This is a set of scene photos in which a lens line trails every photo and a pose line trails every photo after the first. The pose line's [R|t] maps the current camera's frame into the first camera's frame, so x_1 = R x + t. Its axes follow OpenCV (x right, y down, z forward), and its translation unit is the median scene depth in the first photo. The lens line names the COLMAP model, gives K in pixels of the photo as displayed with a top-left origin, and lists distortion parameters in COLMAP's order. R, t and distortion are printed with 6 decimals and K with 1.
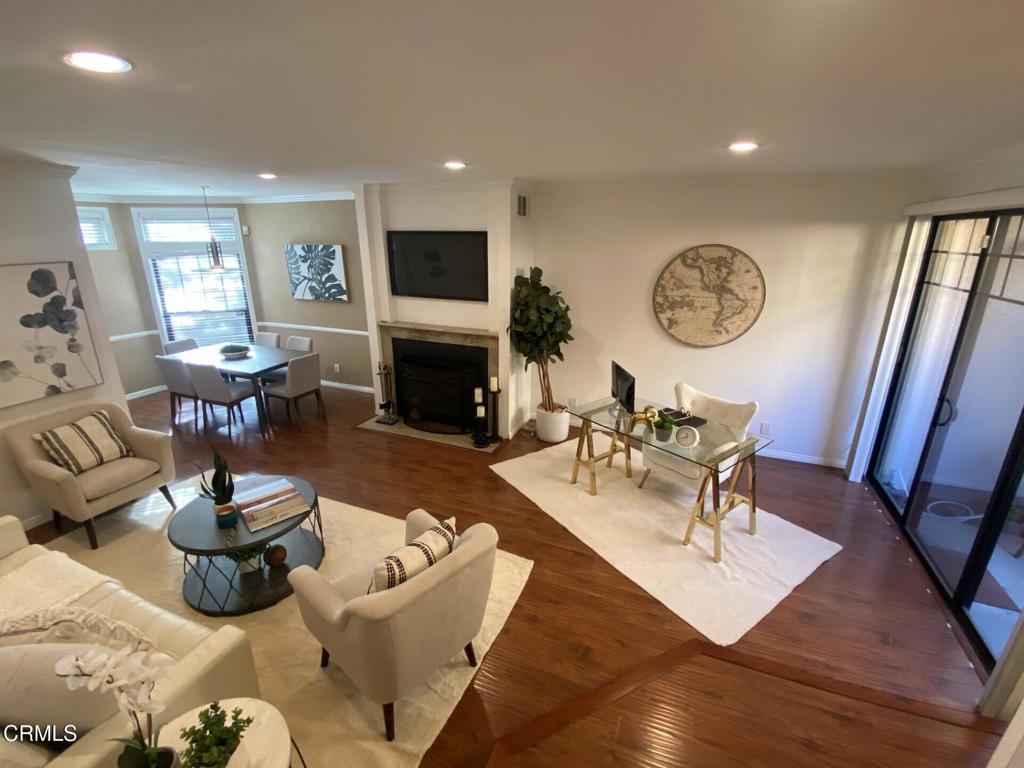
lens RADIAL K [[443.3, 0, 512.5], [0, 443.3, 401.3], [0, 0, 1]] dist [0.000984, -0.000389]
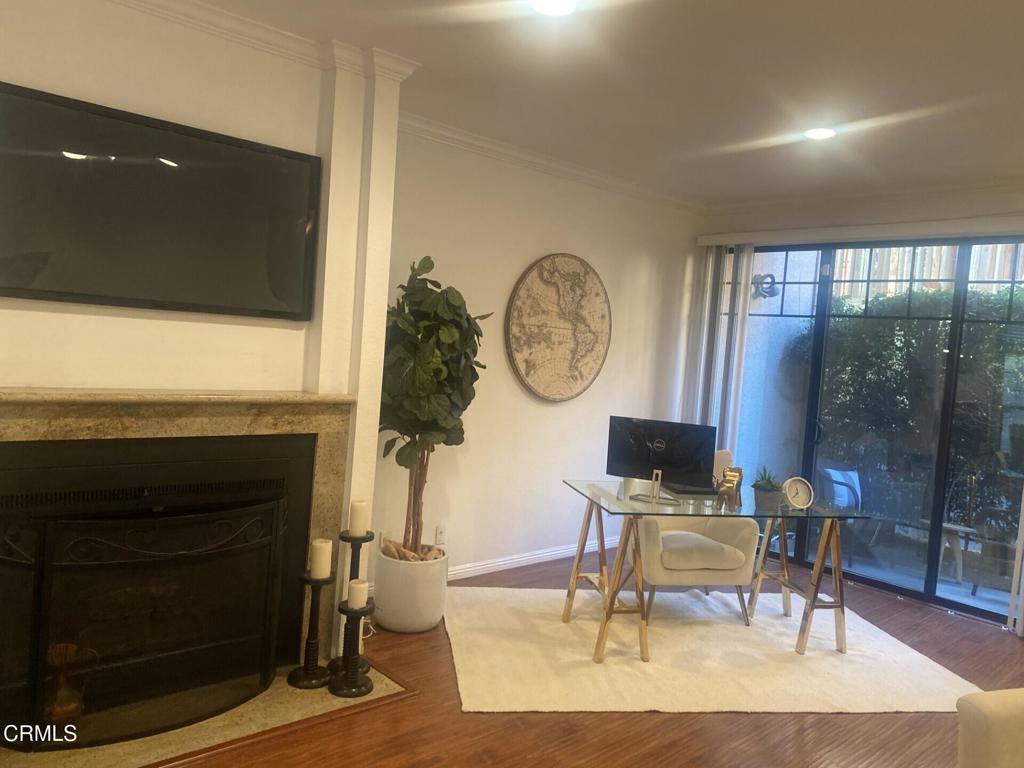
lens RADIAL K [[750.1, 0, 512.0], [0, 750.1, 384.0], [0, 0, 1]] dist [0.007350, -0.009239]
pose [[0.432563, -0.022246, 0.901329, -0.618062], [0.249265, 0.963681, -0.095842, -0.058340], [-0.866462, 0.266128, 0.422398, 0.581799]]
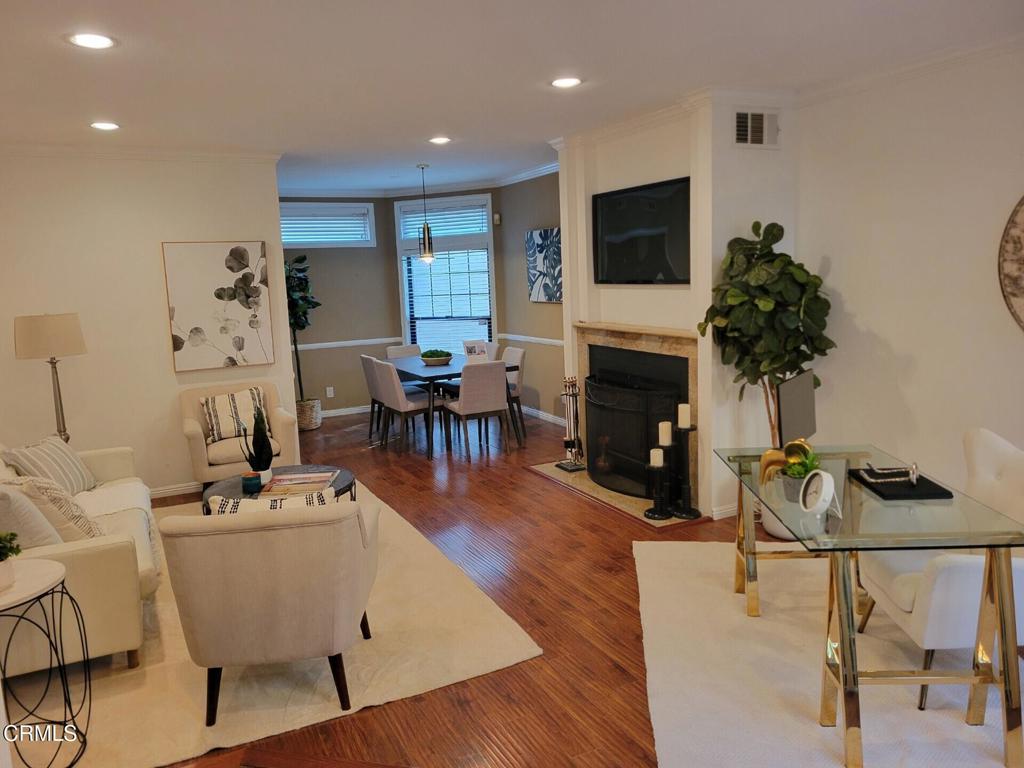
lens RADIAL K [[750.1, 0, 512.0], [0, 750.1, 384.0], [0, 0, 1]] dist [0.007350, -0.009239]
pose [[0.757013, 0.063406, -0.650316, 0.459183], [-0.181414, 0.976546, -0.115965, 0.083236], [0.627711, 0.205763, 0.750760, 0.080630]]
